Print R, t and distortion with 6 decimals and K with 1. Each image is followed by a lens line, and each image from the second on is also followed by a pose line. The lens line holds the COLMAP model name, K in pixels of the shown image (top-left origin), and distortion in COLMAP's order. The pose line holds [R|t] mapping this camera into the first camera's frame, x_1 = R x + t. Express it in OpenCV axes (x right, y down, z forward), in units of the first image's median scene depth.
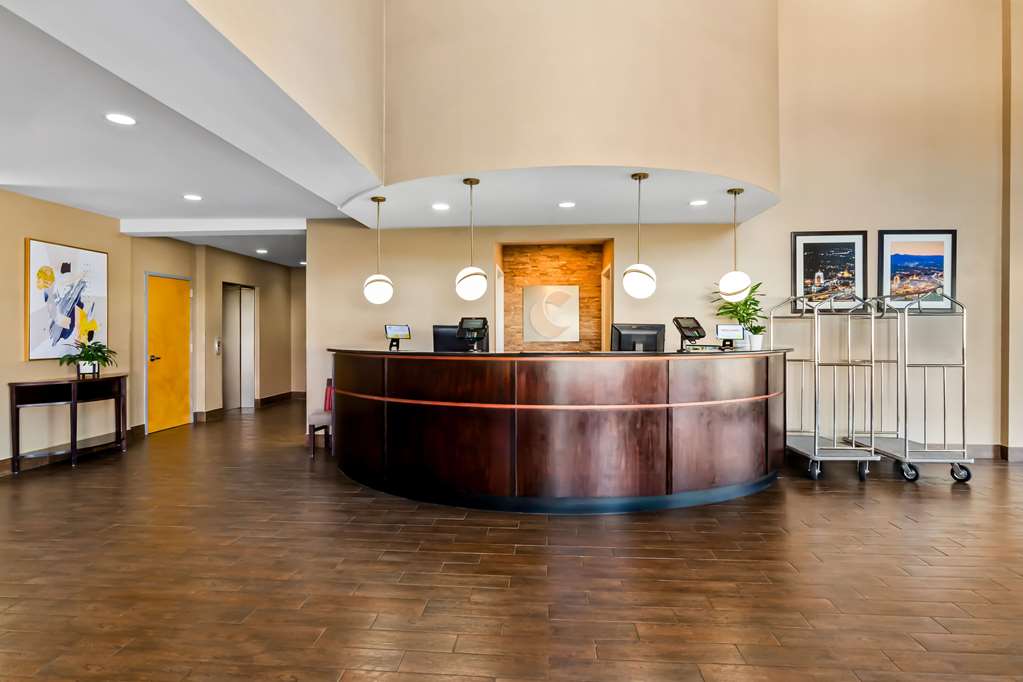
lens RADIAL K [[560.3, 0, 505.3], [0, 560.3, 328.2], [0, 0, 1]] dist [-0.005063, -0.000362]
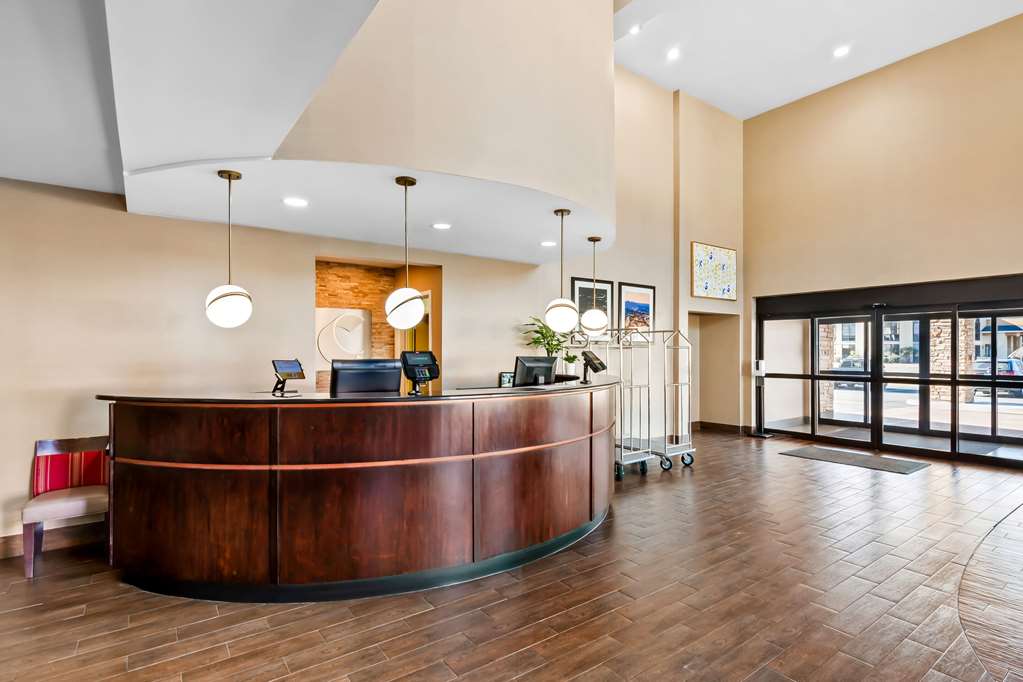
lens RADIAL K [[507.6, 0, 513.8], [0, 507.6, 341.4], [0, 0, 1]] dist [-0.000758, -0.000193]
pose [[0.761480, 0.013048, 0.648057, -0.298181], [-0.006075, 0.999897, -0.012994, -0.017138], [-0.648160, 0.005958, 0.761481, 0.248370]]
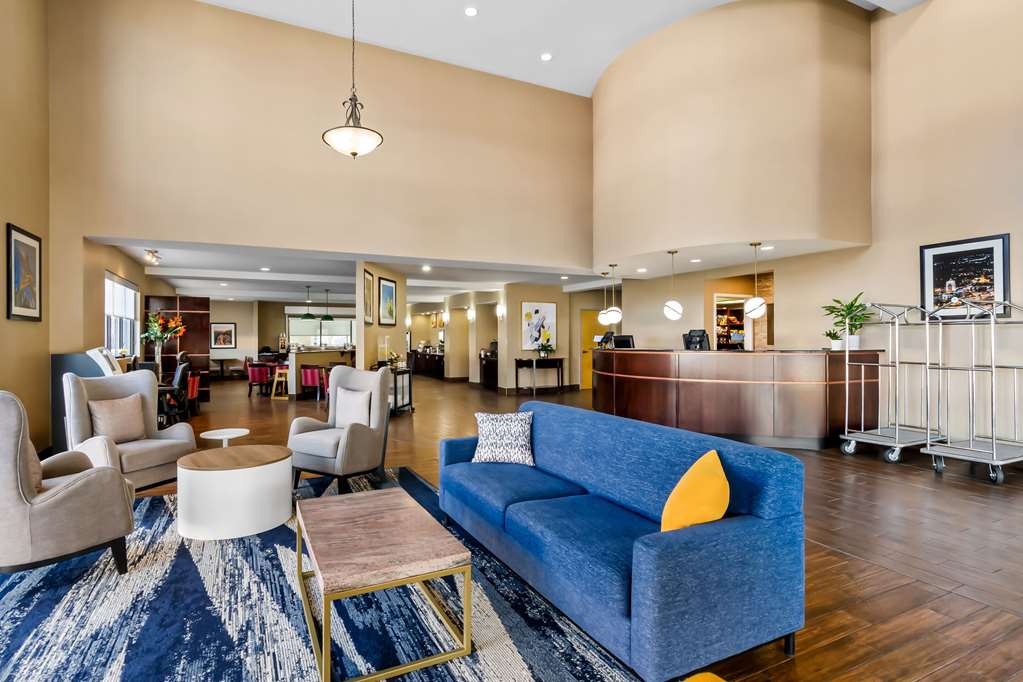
lens RADIAL K [[507.6, 0, 513.8], [0, 507.6, 341.4], [0, 0, 1]] dist [-0.000758, -0.000193]
pose [[0.525801, 0.002105, -0.850605, 0.947745], [0.009553, 0.999919, 0.008380, -0.001487], [0.850554, -0.012532, 0.525739, -0.200926]]
